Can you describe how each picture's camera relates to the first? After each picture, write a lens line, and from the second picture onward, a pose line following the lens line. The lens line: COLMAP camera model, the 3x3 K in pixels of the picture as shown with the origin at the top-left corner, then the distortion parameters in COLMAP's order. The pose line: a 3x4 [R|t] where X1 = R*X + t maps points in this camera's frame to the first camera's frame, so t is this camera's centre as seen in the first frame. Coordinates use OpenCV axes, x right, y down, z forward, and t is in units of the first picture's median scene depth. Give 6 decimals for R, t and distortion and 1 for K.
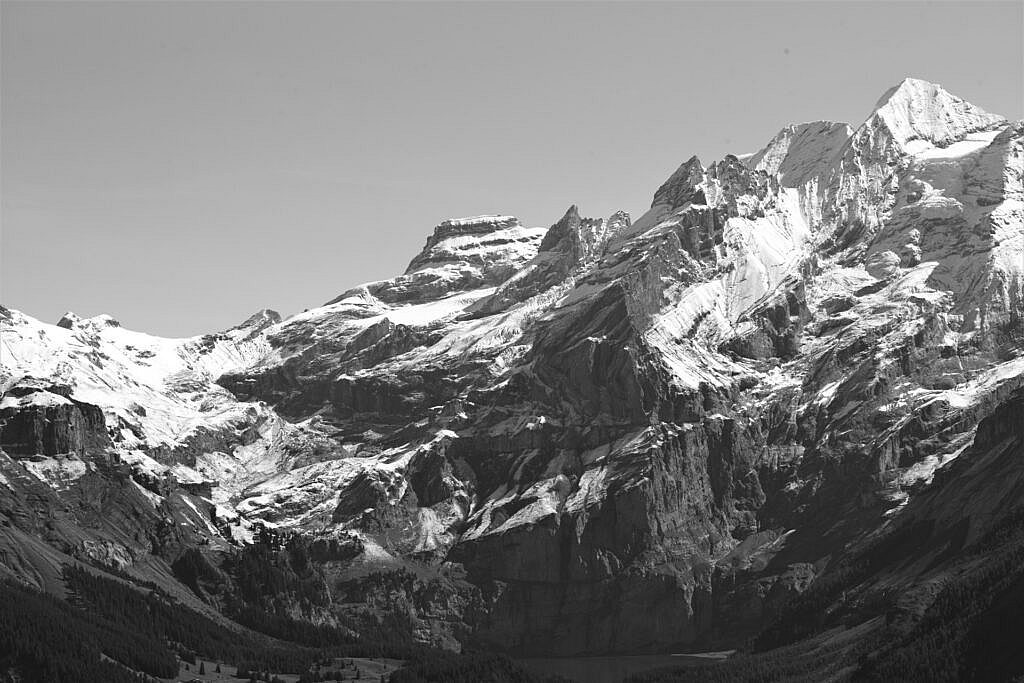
lens RADIAL K [[2609.6, 0, 512.0], [0, 2609.6, 341.5], [0, 0, 1]] dist [0.192396, -0.386098]
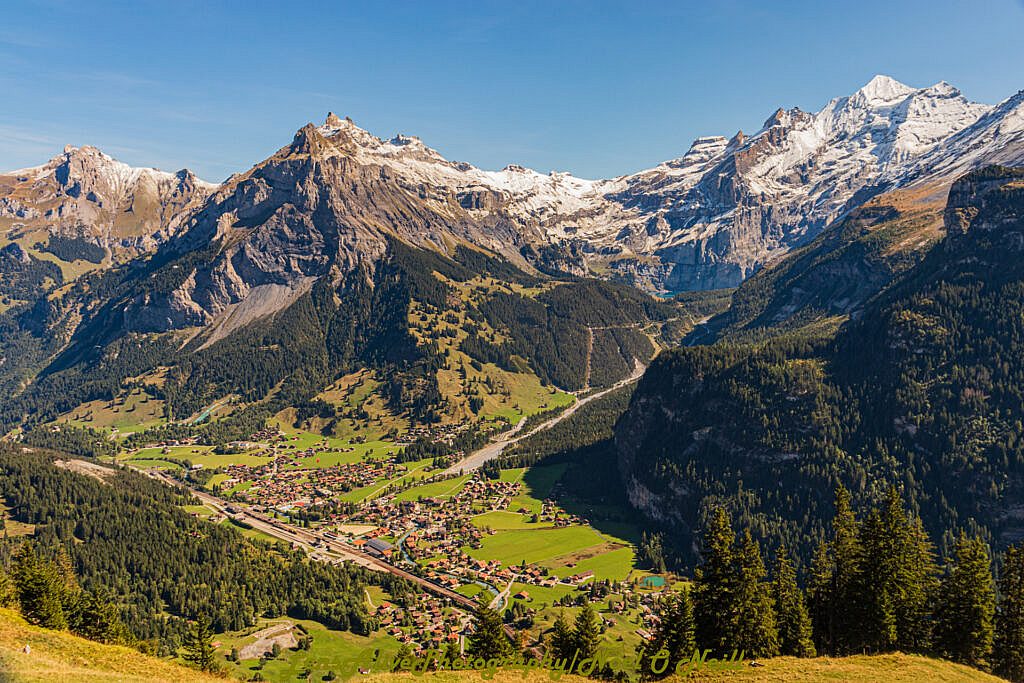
lens RADIAL K [[821.7, 0, 509.1], [0, 821.7, 345.6], [0, 0, 1]] dist [0.010190, -0.005452]
pose [[0.944420, 0.058764, -0.323447, 0.097980], [-0.001677, 0.984742, 0.174011, 0.022332], [0.328738, -0.163797, 0.930109, 0.106278]]
